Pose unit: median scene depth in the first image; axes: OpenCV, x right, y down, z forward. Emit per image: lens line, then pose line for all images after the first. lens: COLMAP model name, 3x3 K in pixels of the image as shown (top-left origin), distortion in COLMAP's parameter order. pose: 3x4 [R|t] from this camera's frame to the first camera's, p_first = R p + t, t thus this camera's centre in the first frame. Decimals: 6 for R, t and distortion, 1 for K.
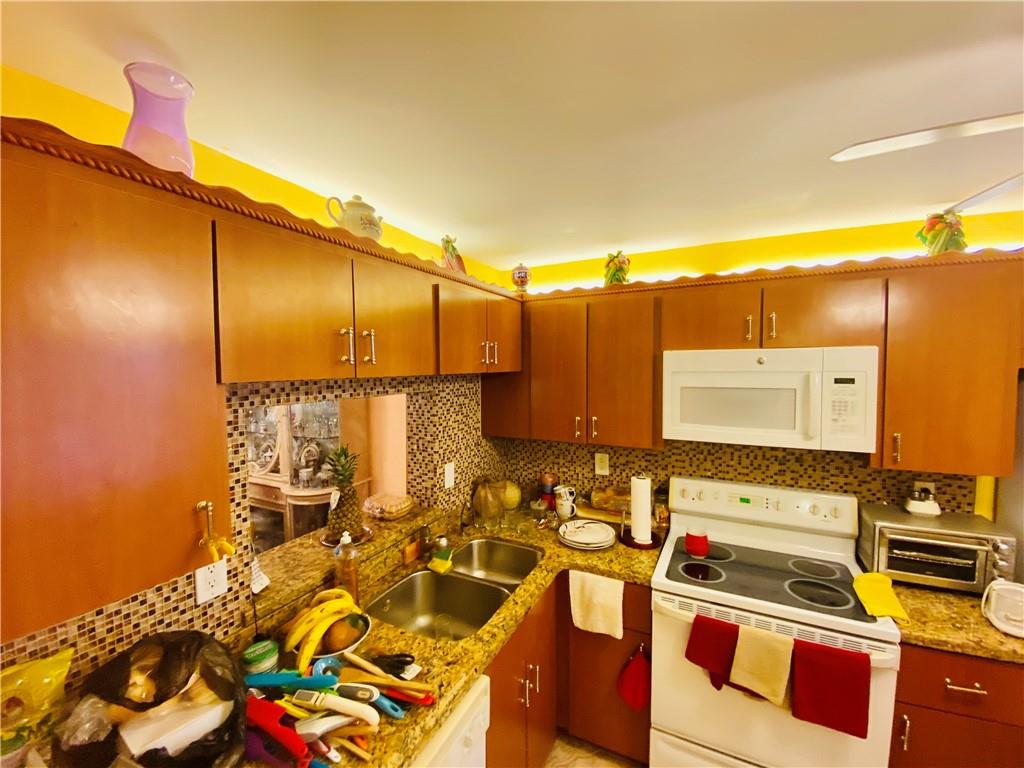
lens RADIAL K [[413.6, 0, 508.6], [0, 413.6, 383.6], [0, 0, 1]] dist [0.027538, -0.024027]
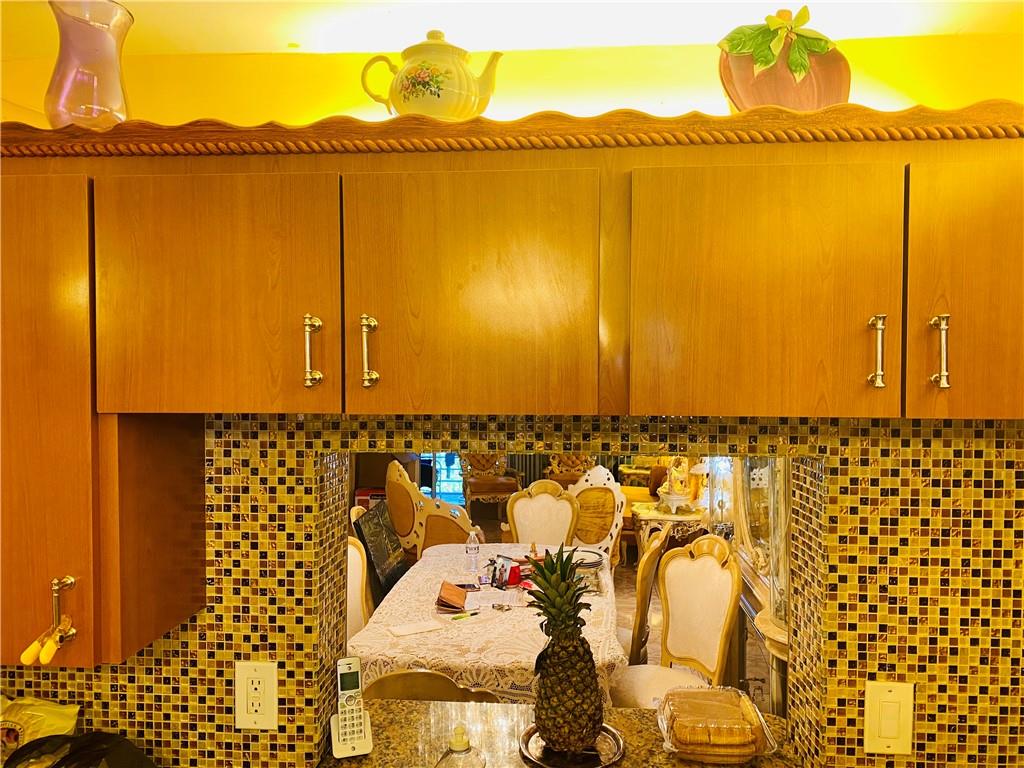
lens RADIAL K [[774.8, 0, 518.0], [0, 774.8, 383.3], [0, 0, 1]] dist [0.013315, -0.000434]
pose [[0.378299, 0.038382, -0.924887, 0.322322], [-0.047133, 0.998643, 0.022164, -0.047888], [0.924483, 0.035208, 0.379595, 0.496044]]
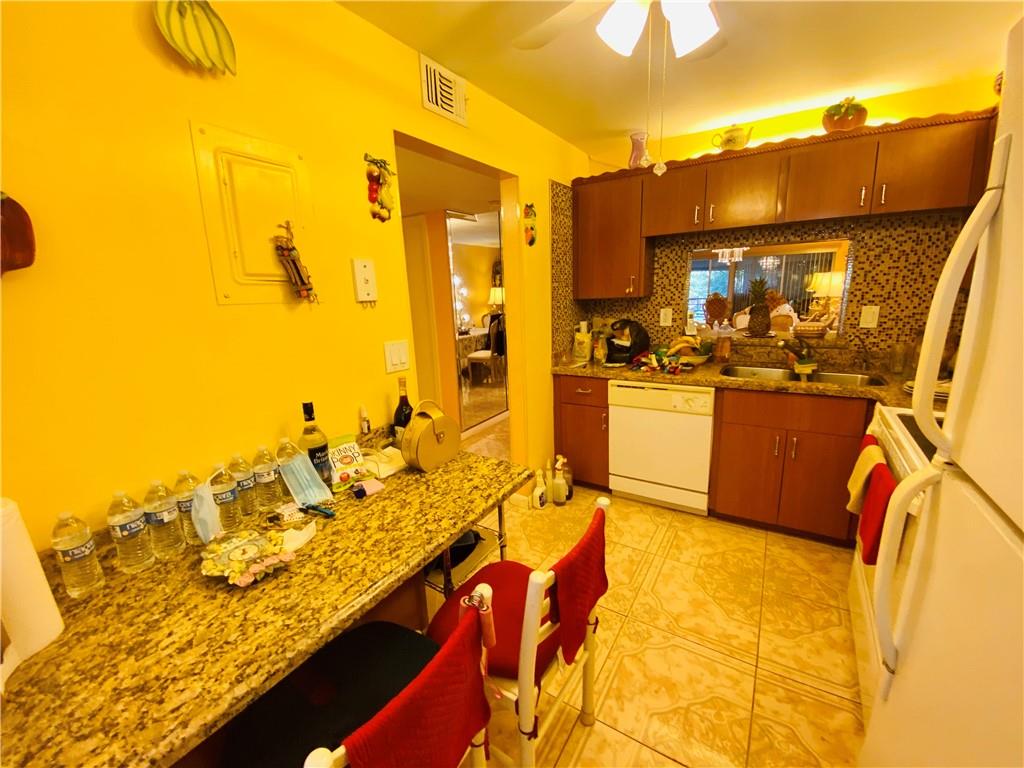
lens RADIAL K [[413.6, 0, 508.6], [0, 413.6, 383.6], [0, 0, 1]] dist [0.027538, -0.024027]
pose [[-0.103382, 0.236492, -0.966118, 1.114097], [-0.002260, 0.971264, 0.237994, 0.135595], [0.994639, 0.026788, -0.099876, 0.159512]]
